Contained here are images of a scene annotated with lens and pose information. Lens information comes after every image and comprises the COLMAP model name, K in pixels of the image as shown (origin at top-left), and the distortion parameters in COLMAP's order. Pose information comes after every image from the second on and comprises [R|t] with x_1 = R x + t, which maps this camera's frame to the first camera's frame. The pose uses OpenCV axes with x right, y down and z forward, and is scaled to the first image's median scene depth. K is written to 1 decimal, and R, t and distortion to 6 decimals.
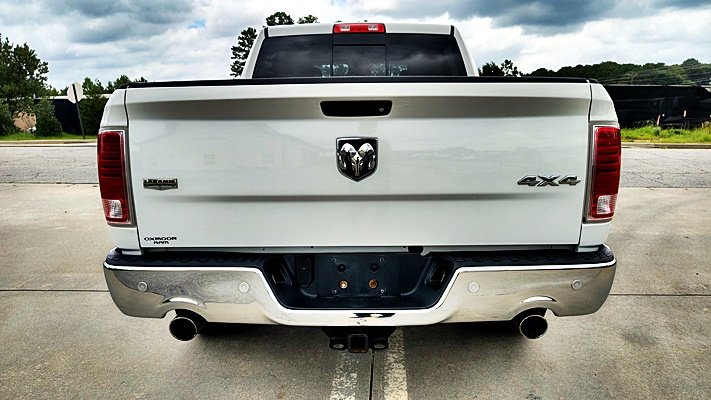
lens RADIAL K [[489.1, 0, 356.8], [0, 489.1, 199.3], [0, 0, 1]] dist [0.014651, -0.015411]
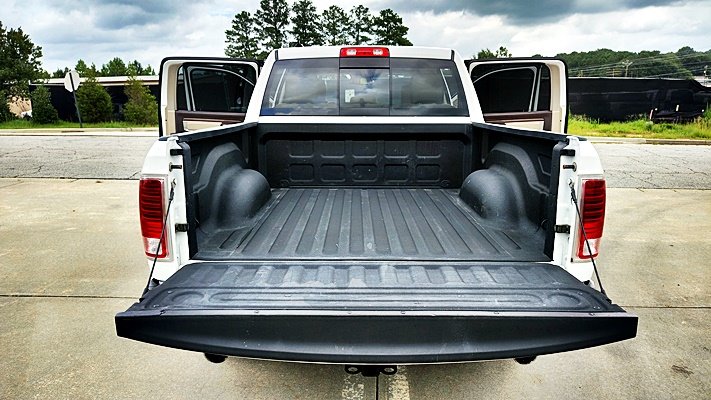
lens RADIAL K [[489.1, 0, 352.7], [0, 489.1, 196.5], [0, 0, 1]] dist [0.014651, -0.015411]
pose [[0.999932, 0.009843, 0.006180, -0.032659], [-0.009993, 0.999642, 0.024822, -0.085433], [-0.005933, -0.024882, 0.999673, -0.081063]]
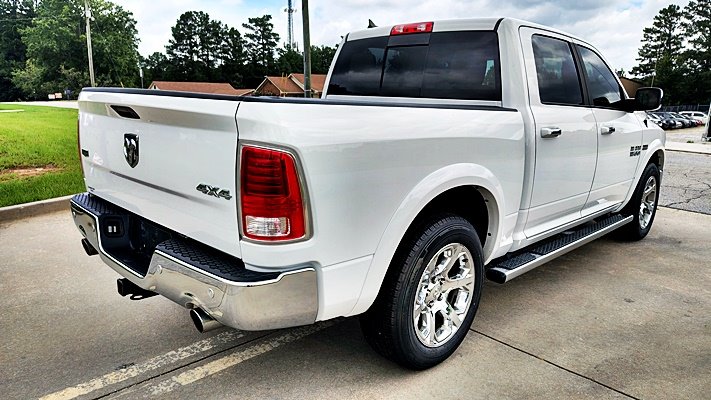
lens RADIAL K [[489.1, 0, 367.5], [0, 489.1, 197.4], [0, 0, 1]] dist [0.014651, -0.015411]
pose [[0.730816, 0.168213, -0.661523, 0.870335], [-0.152655, 0.984889, 0.081794, -0.104821], [0.665285, 0.041209, 0.745451, 0.283525]]
